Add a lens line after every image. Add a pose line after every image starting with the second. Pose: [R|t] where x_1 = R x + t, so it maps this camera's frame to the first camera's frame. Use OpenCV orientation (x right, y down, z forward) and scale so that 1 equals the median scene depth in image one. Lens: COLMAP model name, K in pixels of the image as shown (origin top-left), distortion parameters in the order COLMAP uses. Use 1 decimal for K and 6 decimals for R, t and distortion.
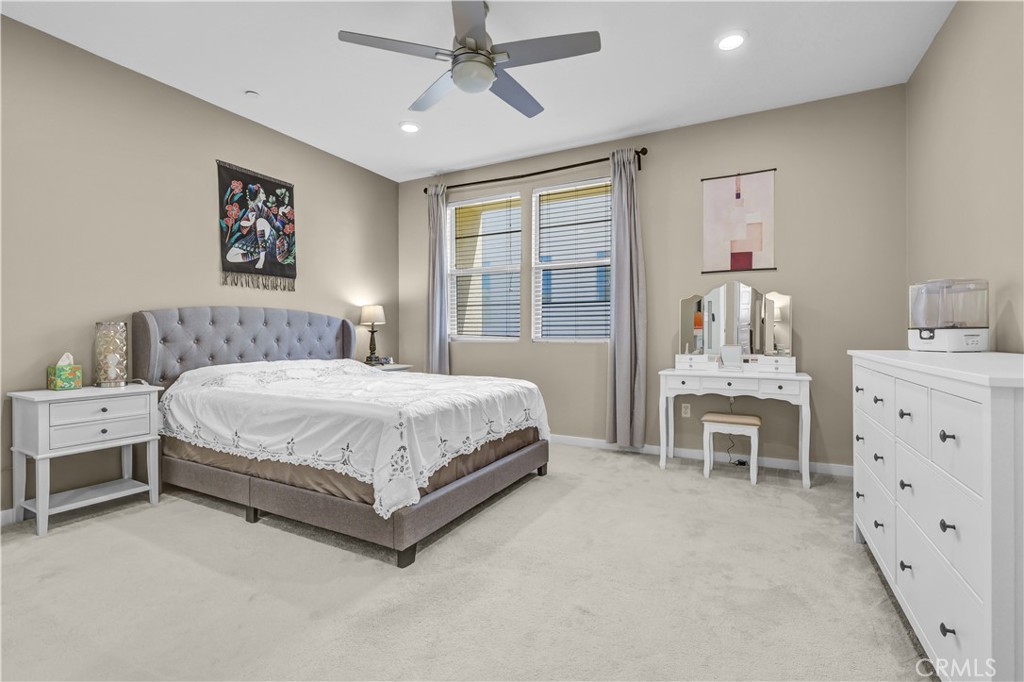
lens RADIAL K [[461.3, 0, 516.5], [0, 461.3, 337.4], [0, 0, 1]] dist [0.000156, -0.000666]
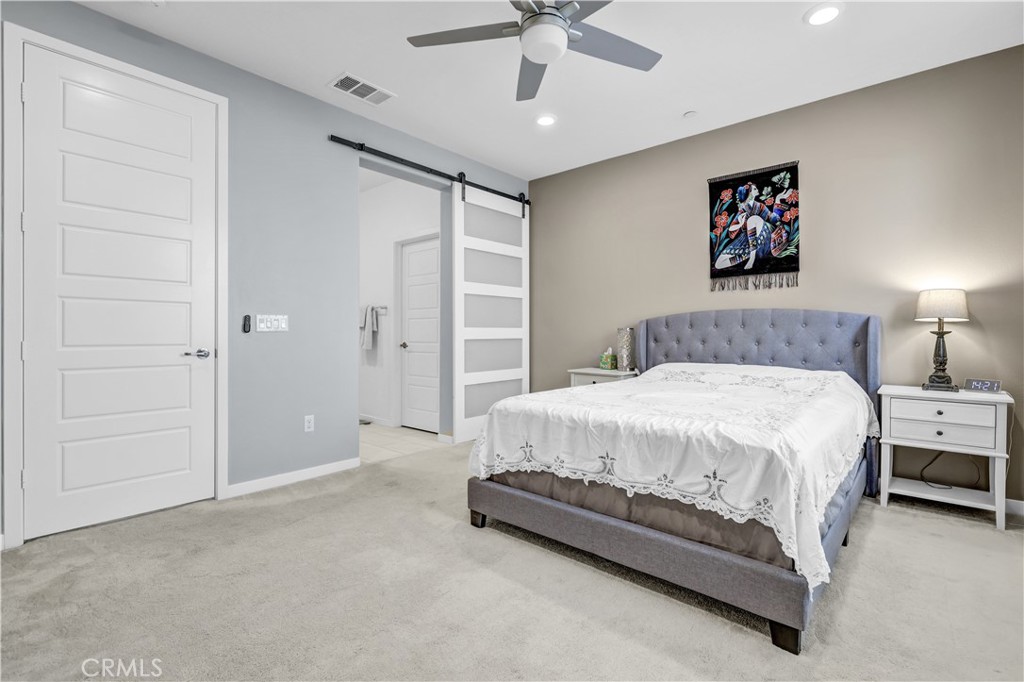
lens RADIAL K [[461.3, 0, 517.2], [0, 461.3, 335.6], [0, 0, 1]] dist [0.000156, -0.000666]
pose [[-0.232937, 0.003400, -0.972486, 0.505138], [-0.010089, 0.999932, 0.005912, -0.009533], [0.972440, 0.011189, -0.232886, 0.757212]]
